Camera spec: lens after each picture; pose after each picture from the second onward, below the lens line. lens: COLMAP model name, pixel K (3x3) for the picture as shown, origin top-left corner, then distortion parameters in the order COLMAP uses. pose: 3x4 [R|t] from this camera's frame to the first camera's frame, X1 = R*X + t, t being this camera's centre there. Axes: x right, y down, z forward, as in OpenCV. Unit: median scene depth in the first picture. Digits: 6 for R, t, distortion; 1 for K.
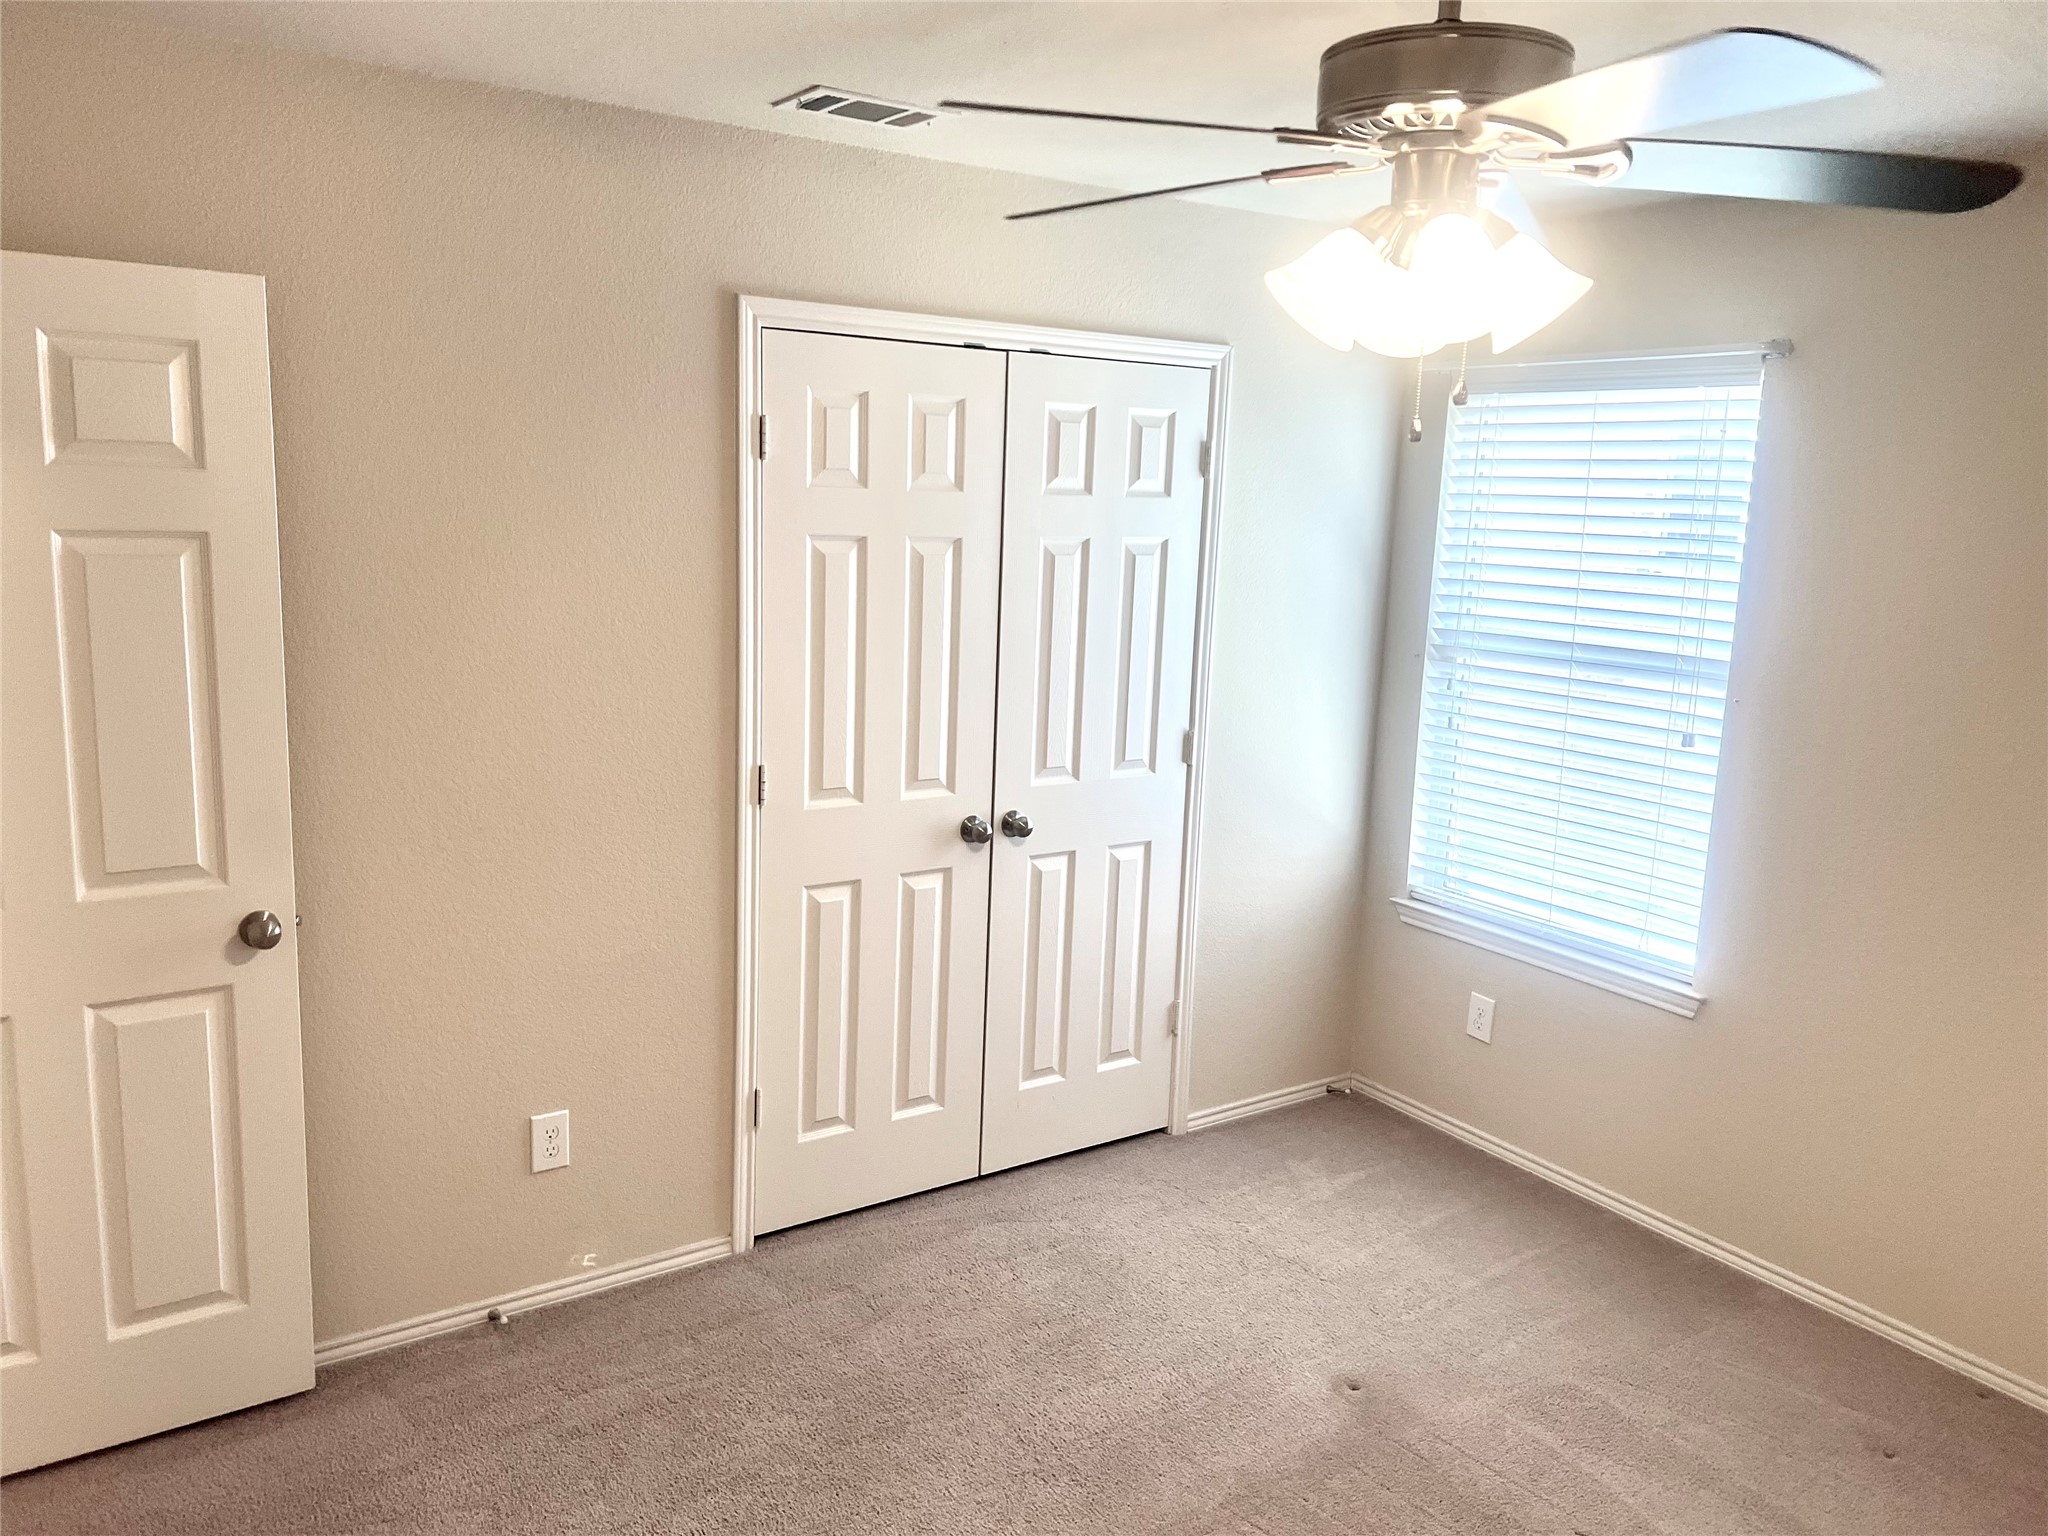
lens RADIAL K [[1546.3, 0, 1053.9], [0, 1546.3, 776.2], [0, 0, 1]] dist [0.076762, -0.087495]
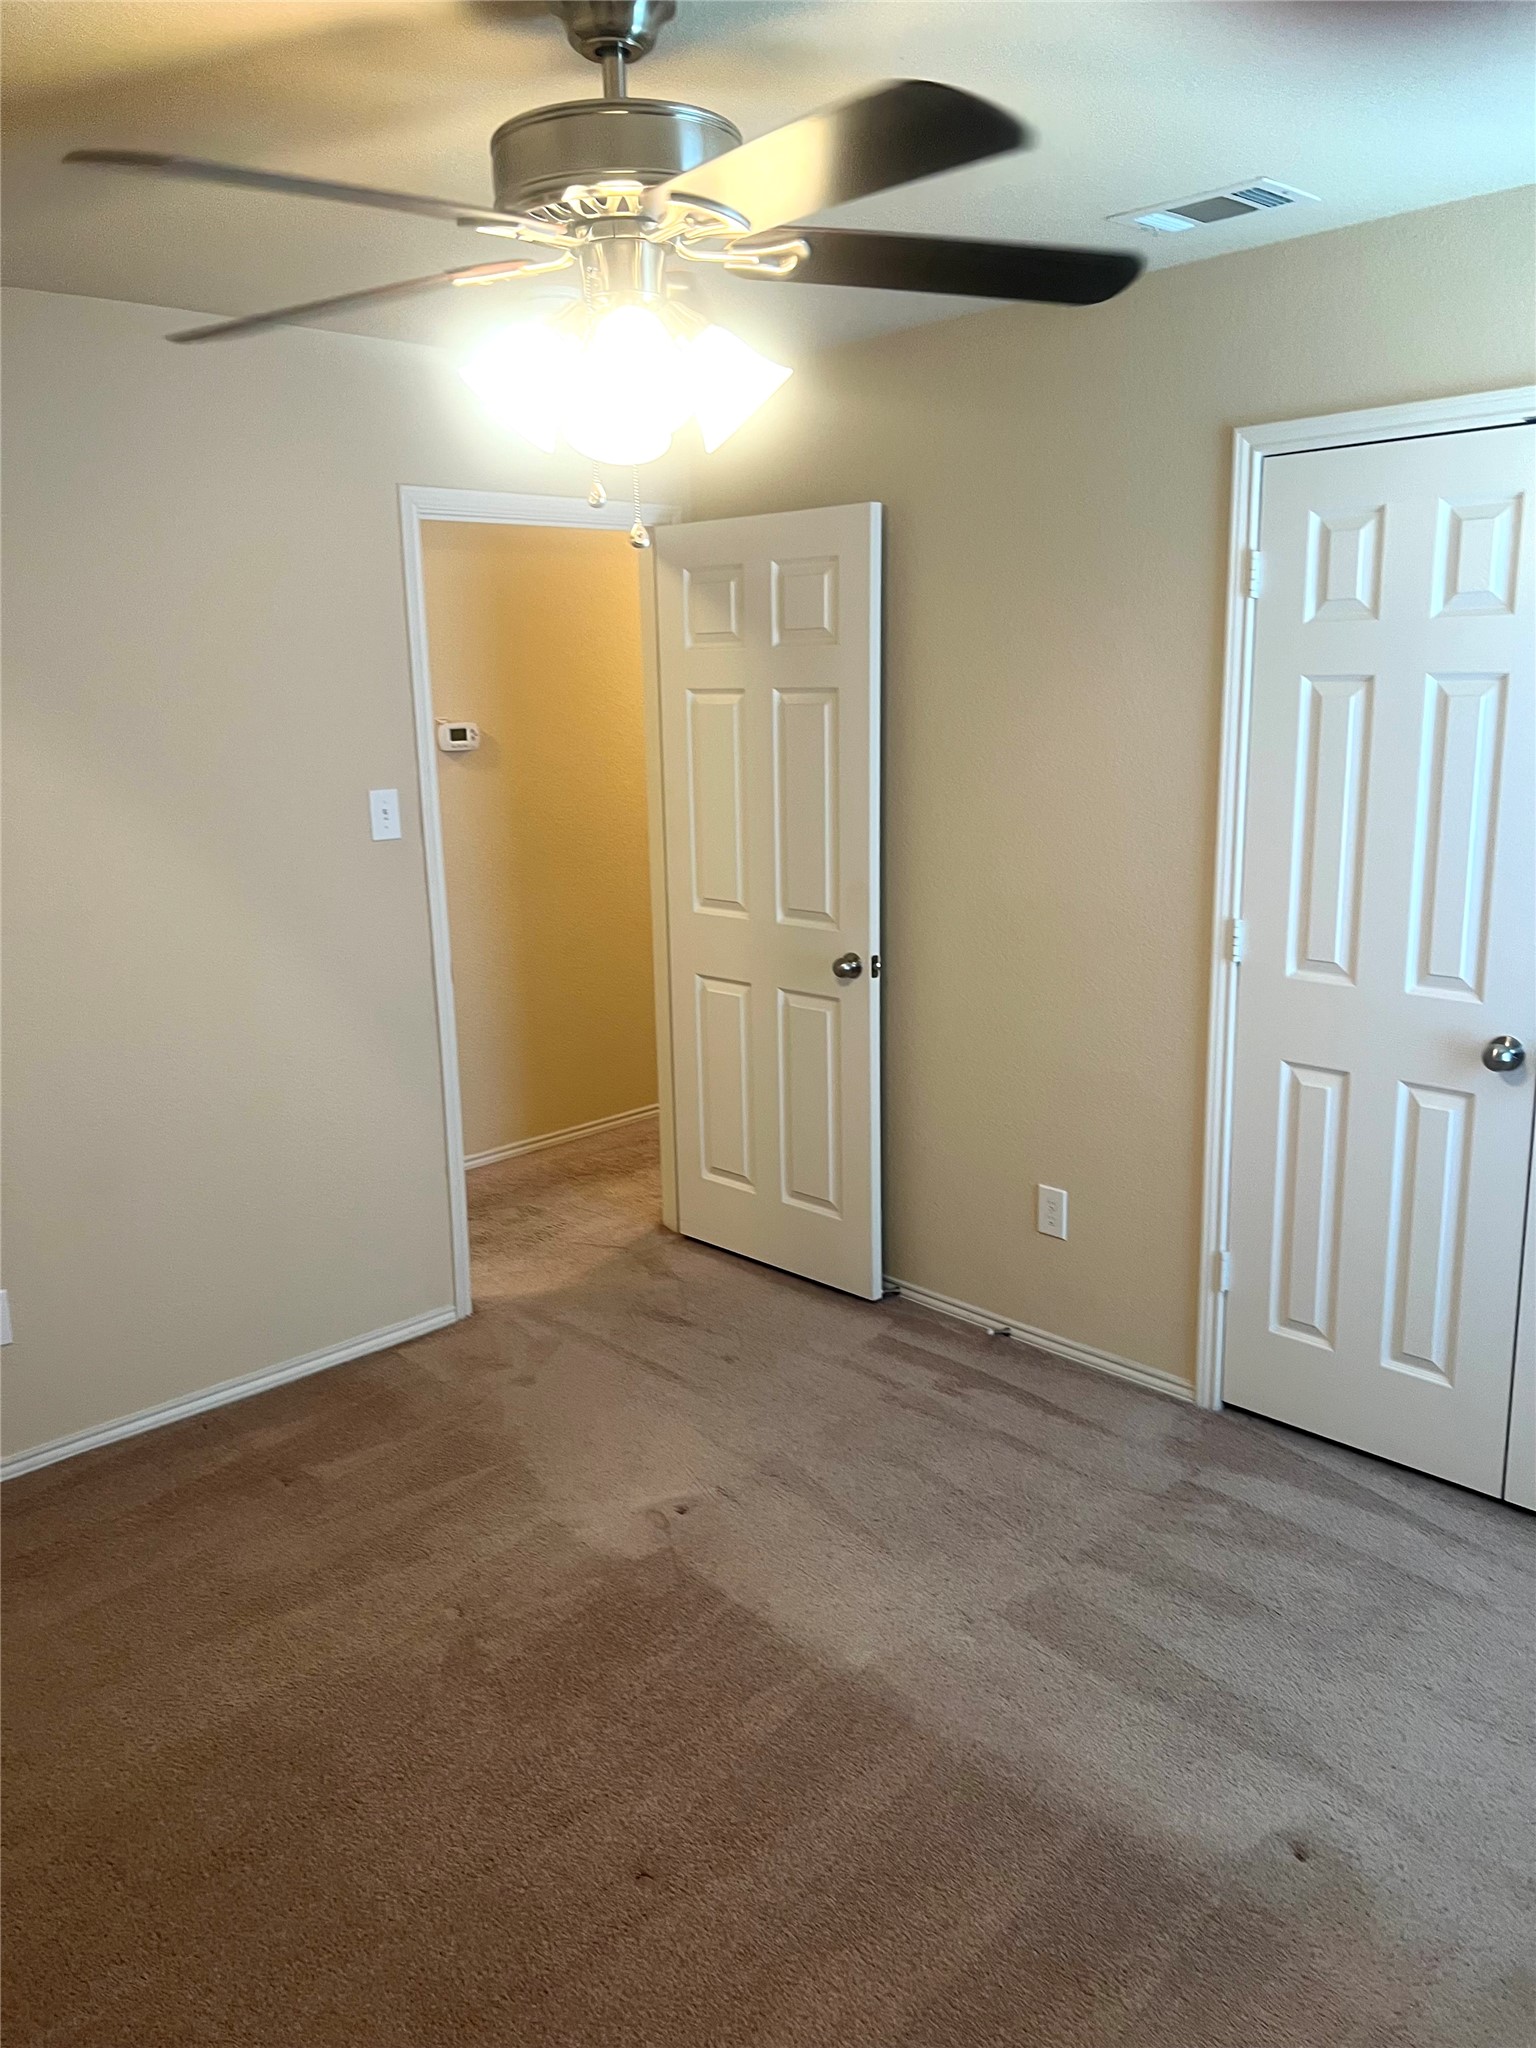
lens RADIAL K [[1546.3, 0, 768.0], [0, 1546.3, 1024.0], [0, 0, 1]] dist [0.076762, -0.087495]
pose [[0.164440, 0.188600, -0.968189, 0.718051], [-0.149689, 0.974954, 0.164494, -0.060084], [0.974963, 0.117877, 0.188553, 0.542468]]
